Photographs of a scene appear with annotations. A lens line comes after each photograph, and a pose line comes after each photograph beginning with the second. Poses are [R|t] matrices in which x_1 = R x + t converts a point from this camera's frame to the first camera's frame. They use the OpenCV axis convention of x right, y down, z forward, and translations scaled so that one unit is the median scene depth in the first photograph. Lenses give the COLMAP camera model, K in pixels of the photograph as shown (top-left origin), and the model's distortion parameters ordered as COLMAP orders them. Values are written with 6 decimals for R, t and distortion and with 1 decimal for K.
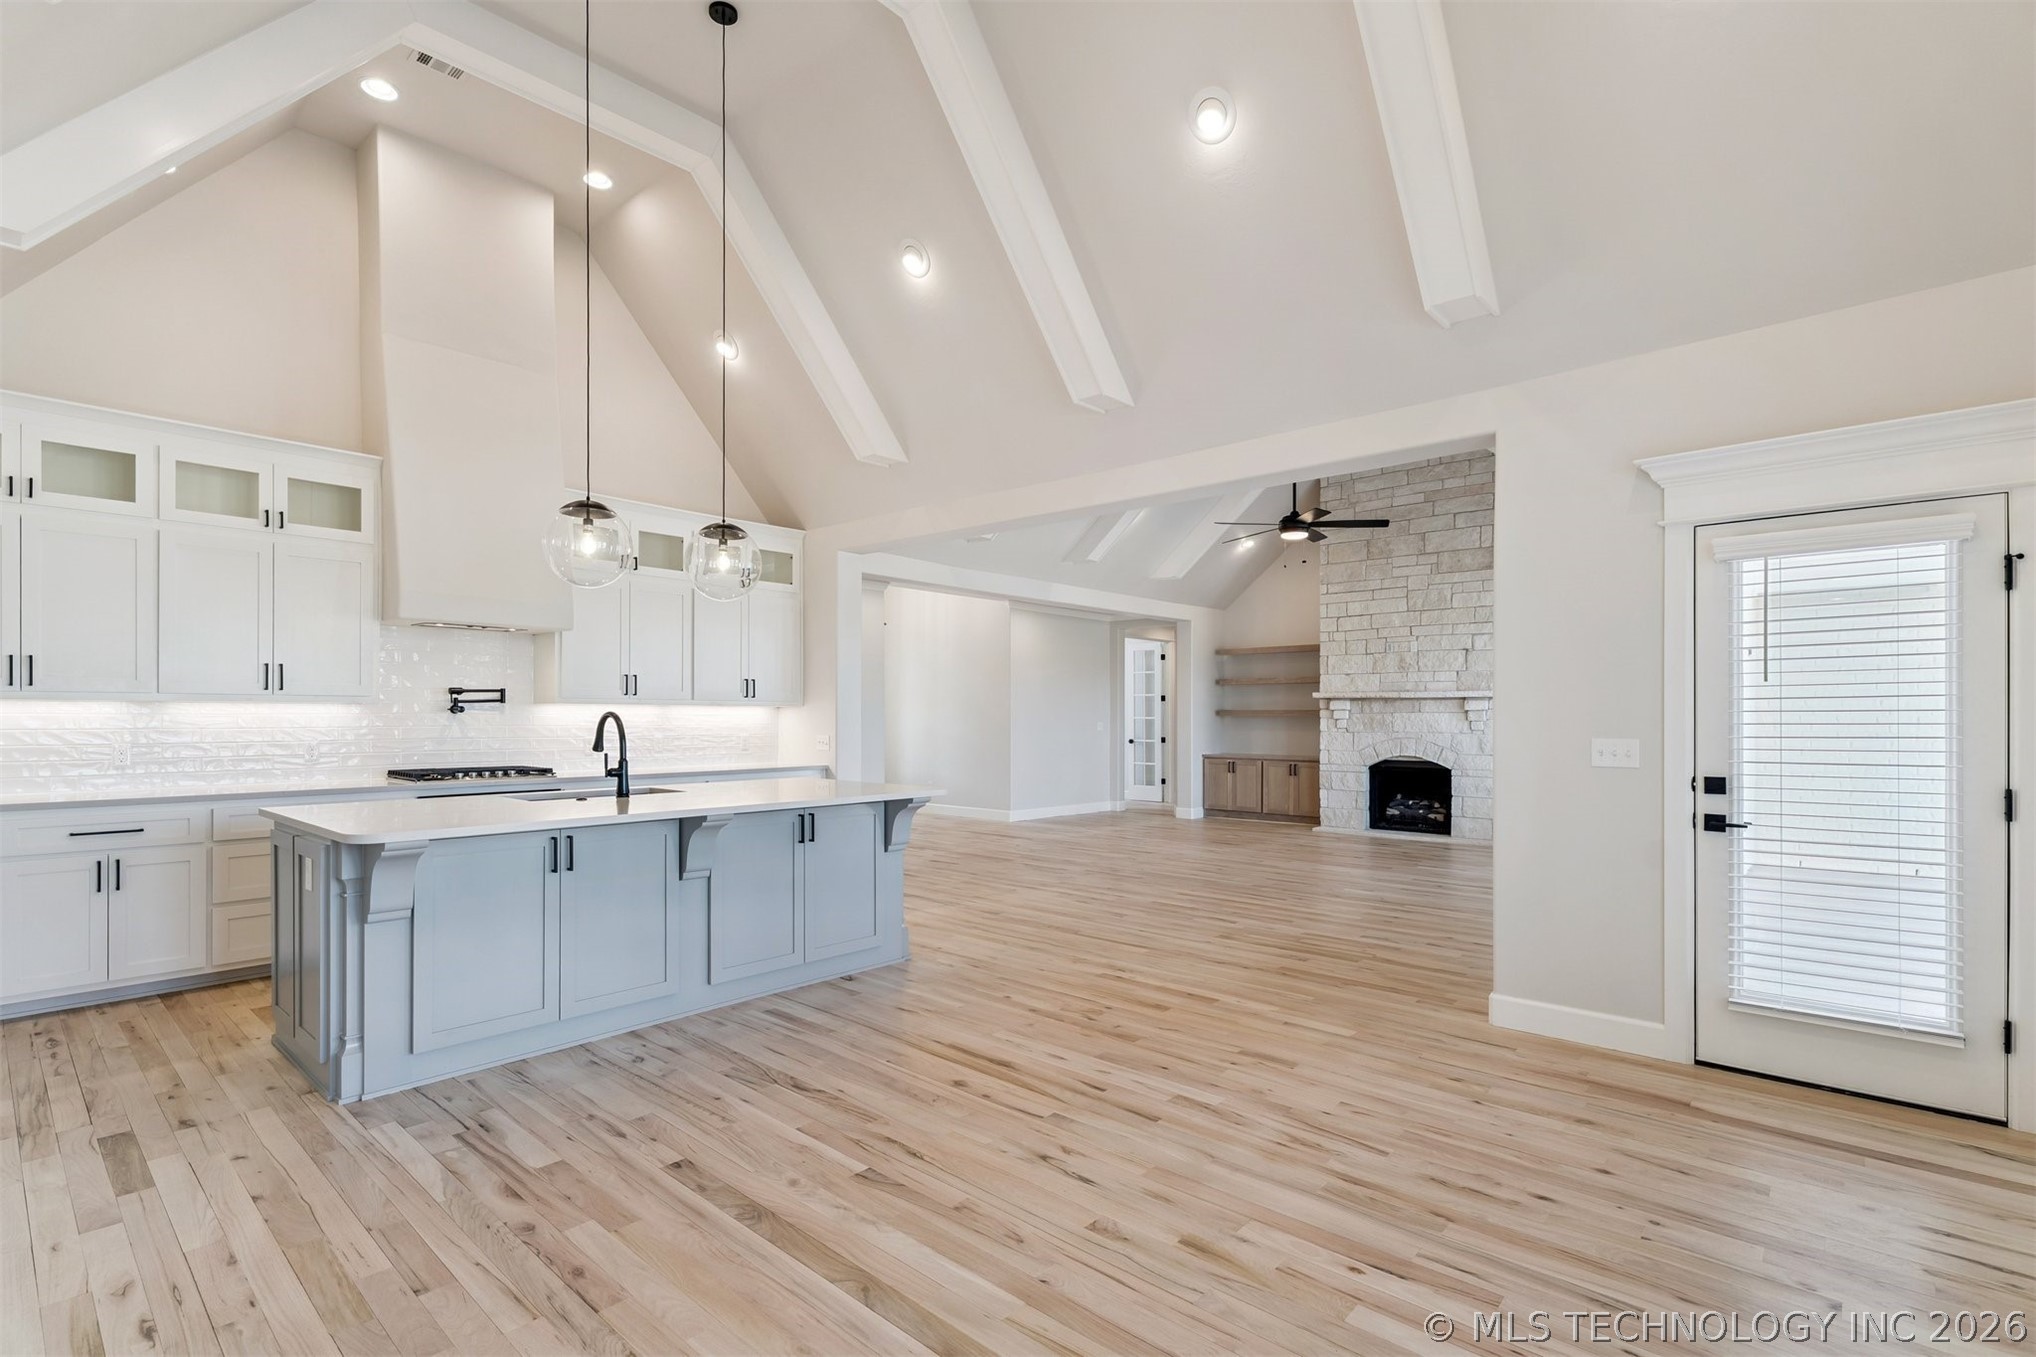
lens RADIAL K [[913.9, 0, 1005.2], [0, 913.9, 723.3], [0, 0, 1]] dist [0.002659, 0.000033]
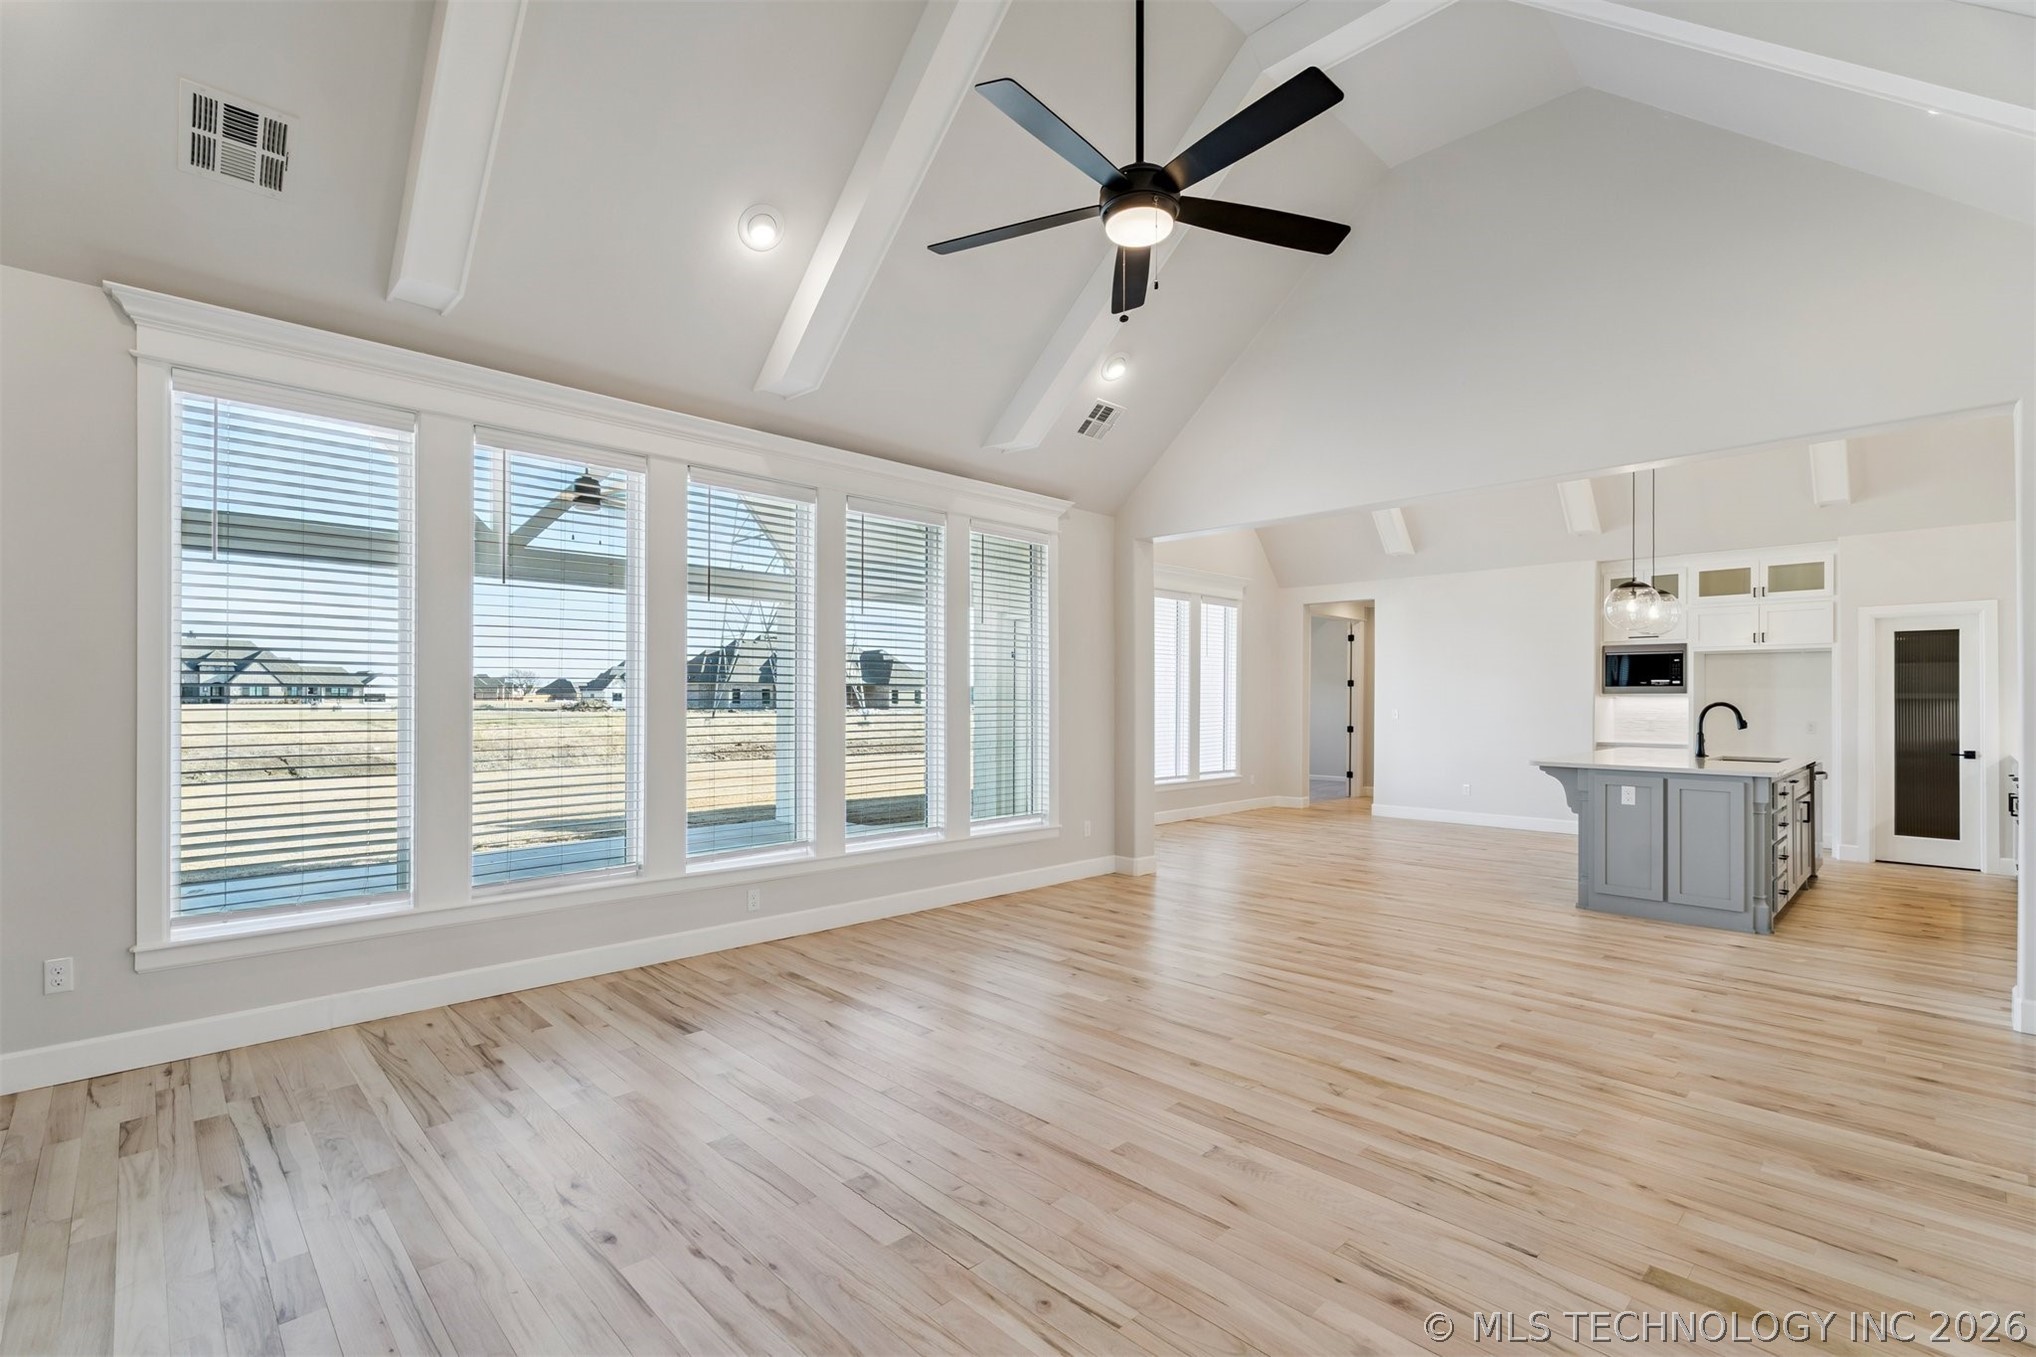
lens RADIAL K [[913.9, 0, 1005.8], [0, 913.9, 710.2], [0, 0, 1]] dist [0.002659, 0.000033]
pose [[-0.997746, -0.005960, 0.066832, 0.487715], [-0.004732, 0.999817, 0.018513, -0.016385], [-0.066930, 0.018155, -0.997593, 1.948698]]
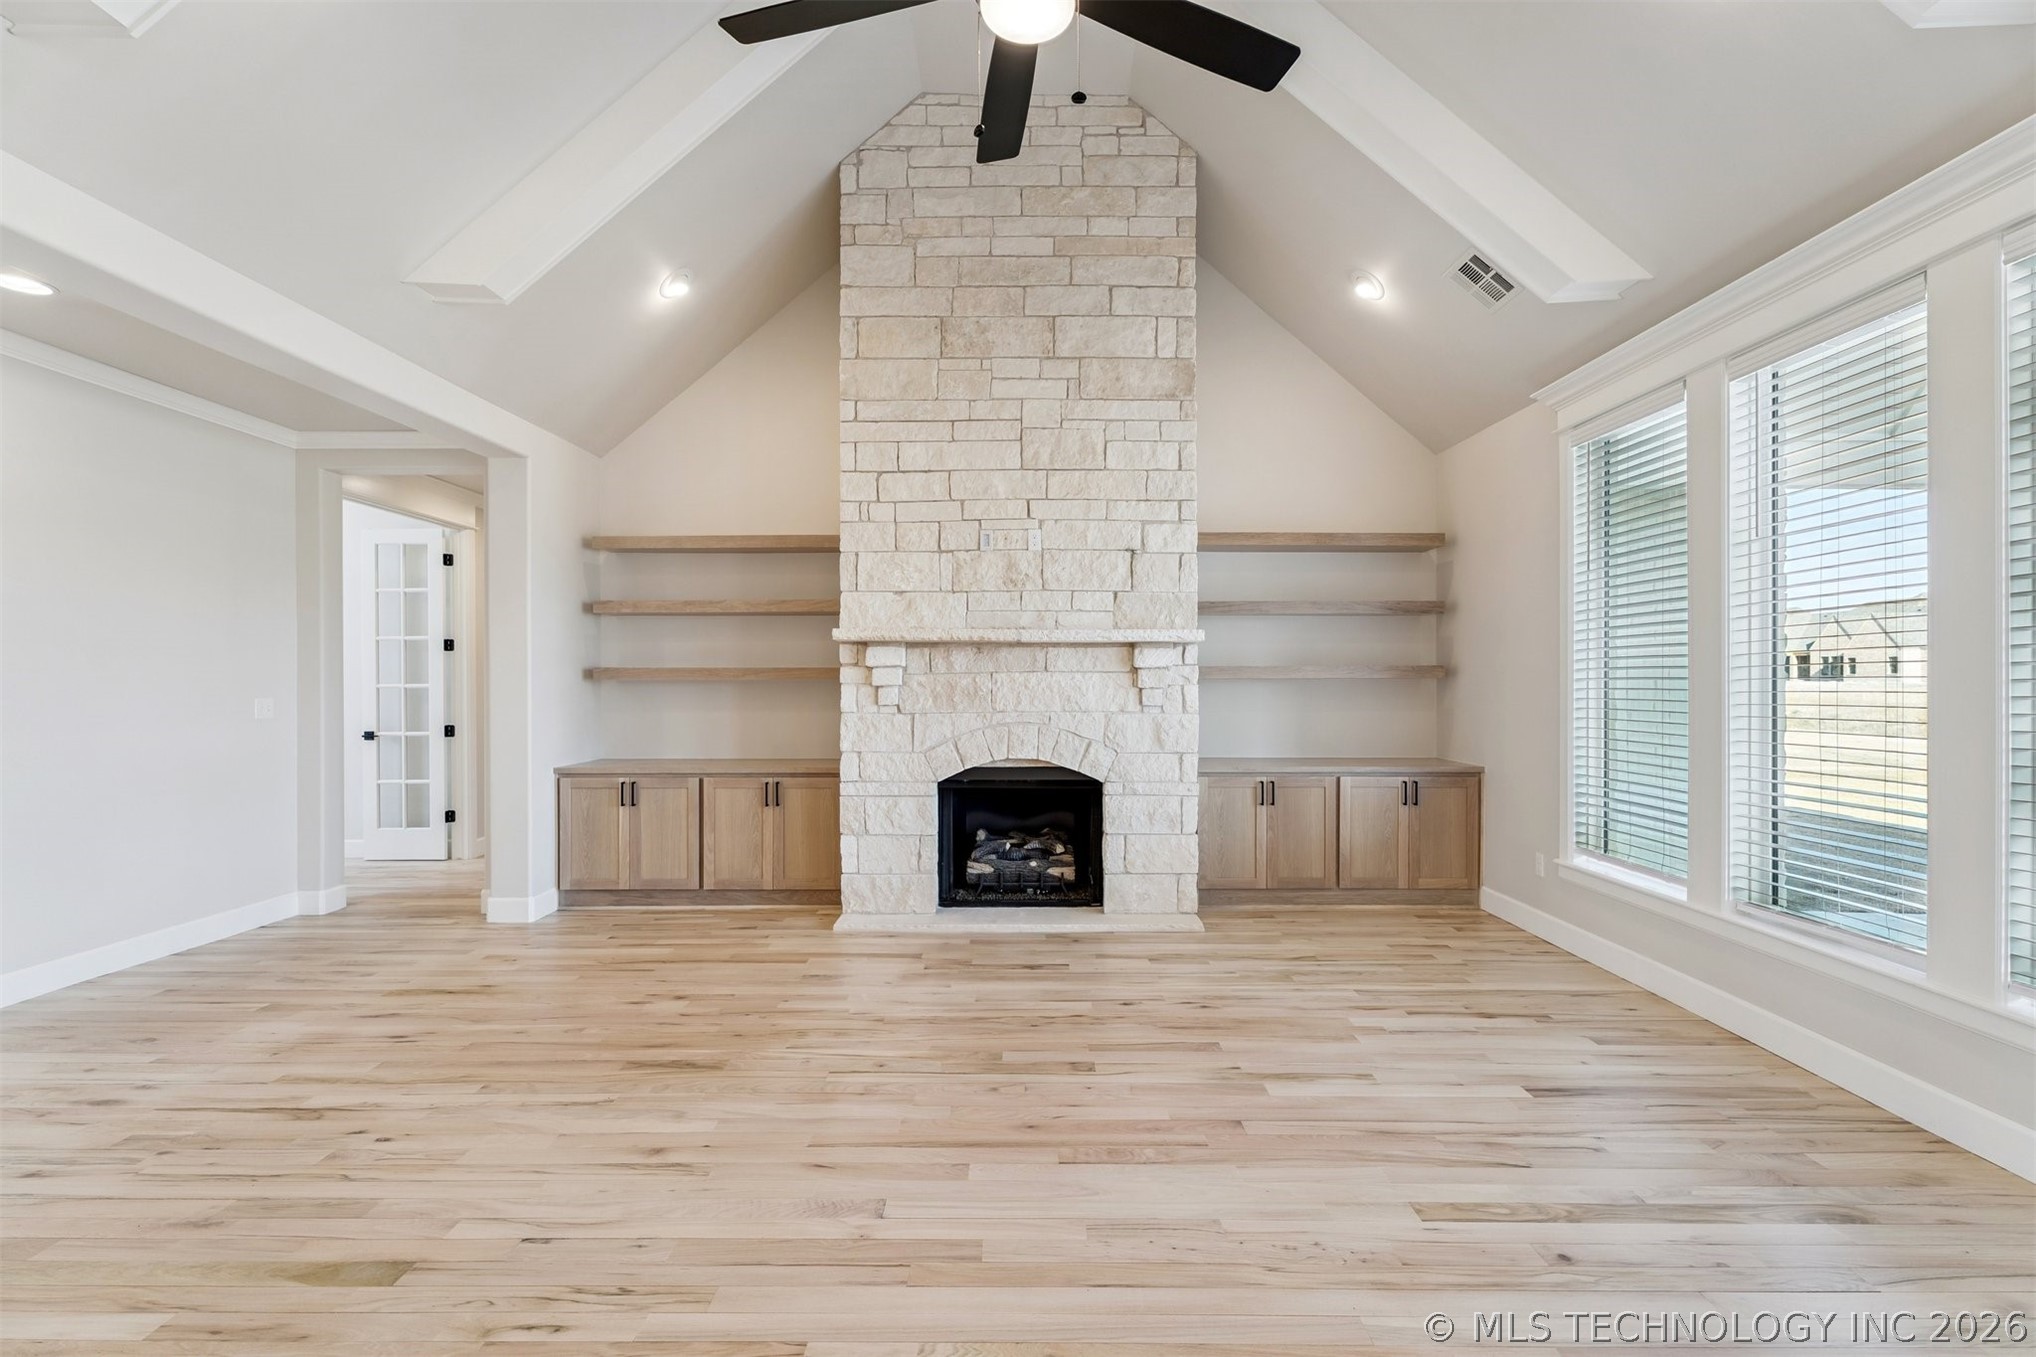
lens RADIAL K [[913.9, 0, 1017.6], [0, 913.9, 674.8], [0, 0, 1]] dist [0.002659, 0.000033]
pose [[0.743711, 0.002444, 0.668497, 0.188854], [0.007142, 0.999907, -0.011600, -0.008399], [-0.668463, 0.013401, 0.743624, 1.134124]]
